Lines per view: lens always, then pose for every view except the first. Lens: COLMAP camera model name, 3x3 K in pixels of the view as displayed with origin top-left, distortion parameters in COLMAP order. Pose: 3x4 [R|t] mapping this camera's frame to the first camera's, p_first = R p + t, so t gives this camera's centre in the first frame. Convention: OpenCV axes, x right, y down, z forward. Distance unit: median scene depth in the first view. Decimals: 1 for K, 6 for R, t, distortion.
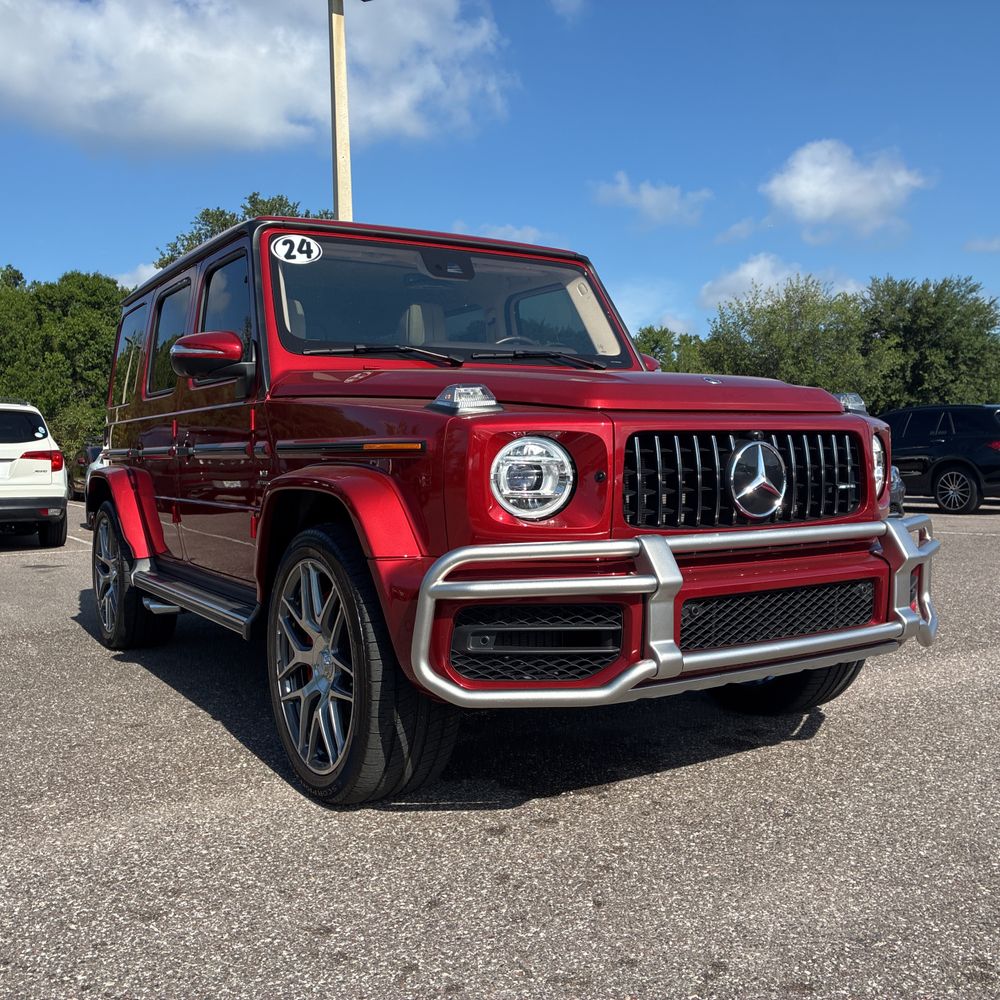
lens RADIAL K [[1042.8, 0, 500.2], [0, 1042.8, 491.0], [0, 0, 1]] dist [0.020982, -0.004848]
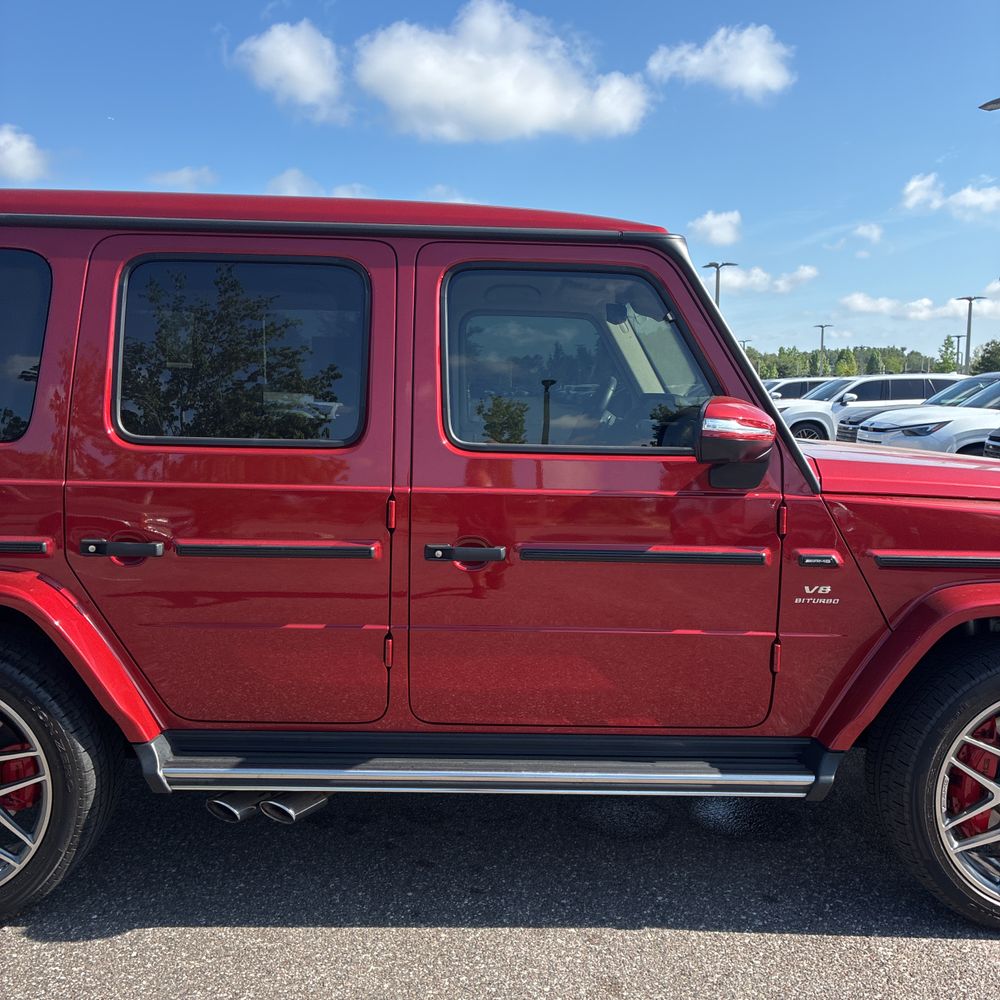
lens RADIAL K [[1040.3, 0, 477.2], [0, 1040.3, 499.0], [0, 0, 1]] dist [-0.002343, -0.000454]
pose [[0.504739, -0.068700, 0.860534, -0.940711], [0.000972, 0.996873, 0.079015, -0.135186], [-0.863271, -0.039045, 0.503228, 0.761962]]
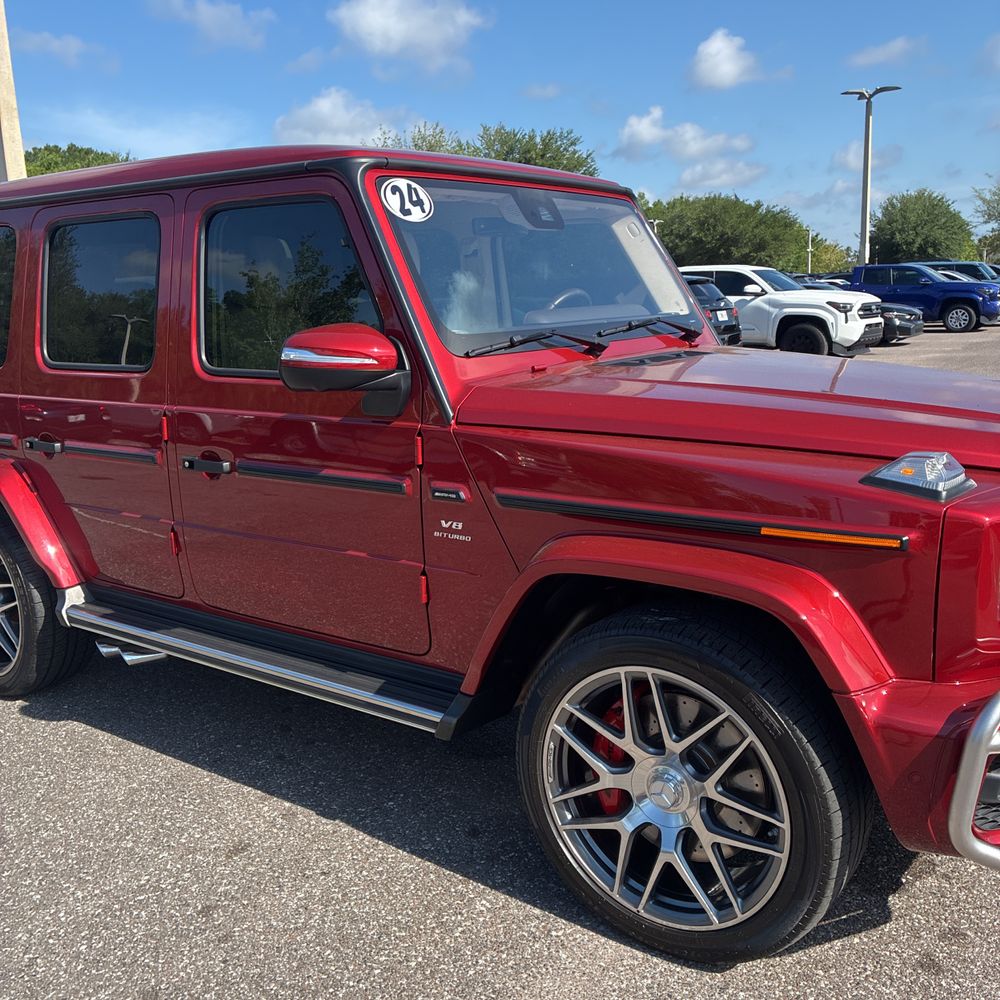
lens RADIAL K [[1040.3, 0, 477.2], [0, 1040.3, 499.0], [0, 0, 1]] dist [-0.002343, -0.000454]
pose [[0.928324, -0.089138, 0.360928, -0.438107], [0.030509, 0.985822, 0.164998, -0.145144], [-0.370518, -0.142160, 0.917882, 0.284586]]
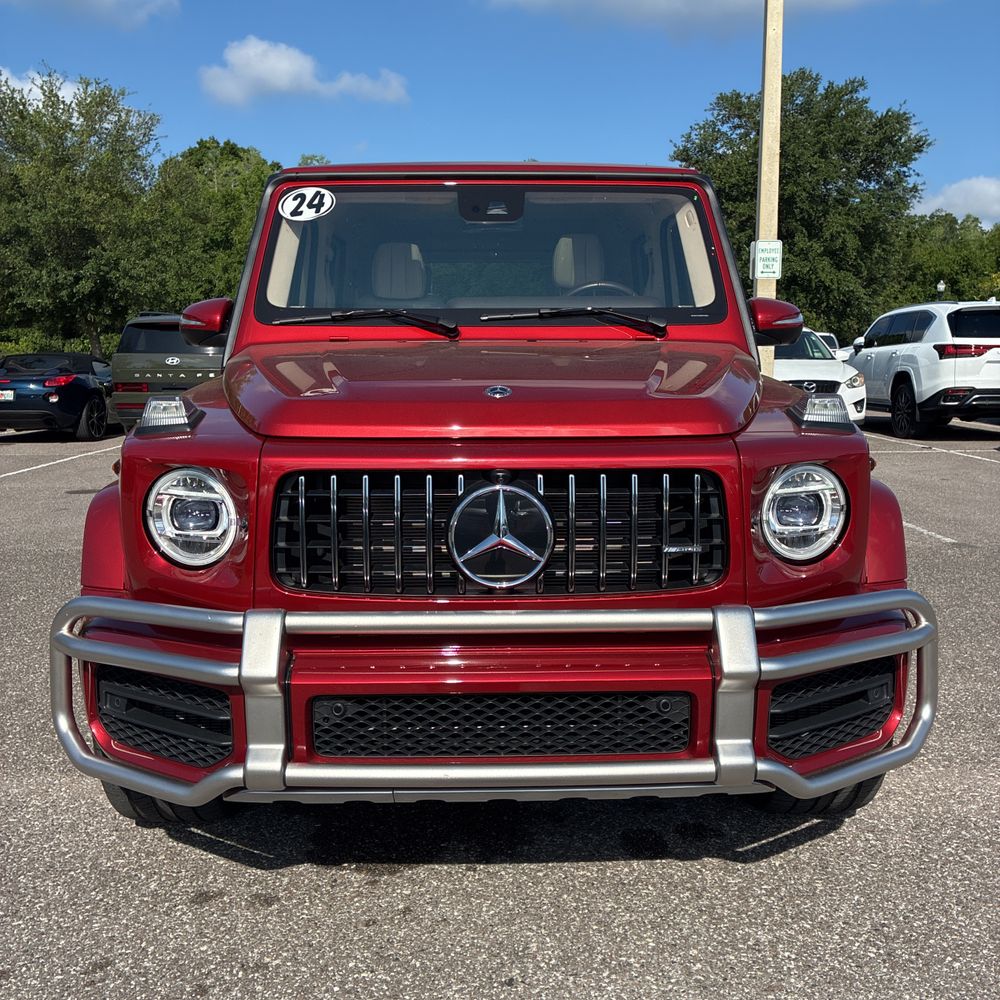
lens RADIAL K [[1030.9, 0, 487.5], [0, 1030.9, 501.2], [0, 0, 1]] dist [0.038332, -0.025516]
pose [[0.856491, 0.089549, -0.508334, 0.439033], [-0.028151, 0.991474, 0.127227, -0.092360], [0.515393, -0.094659, 0.851710, 0.279352]]
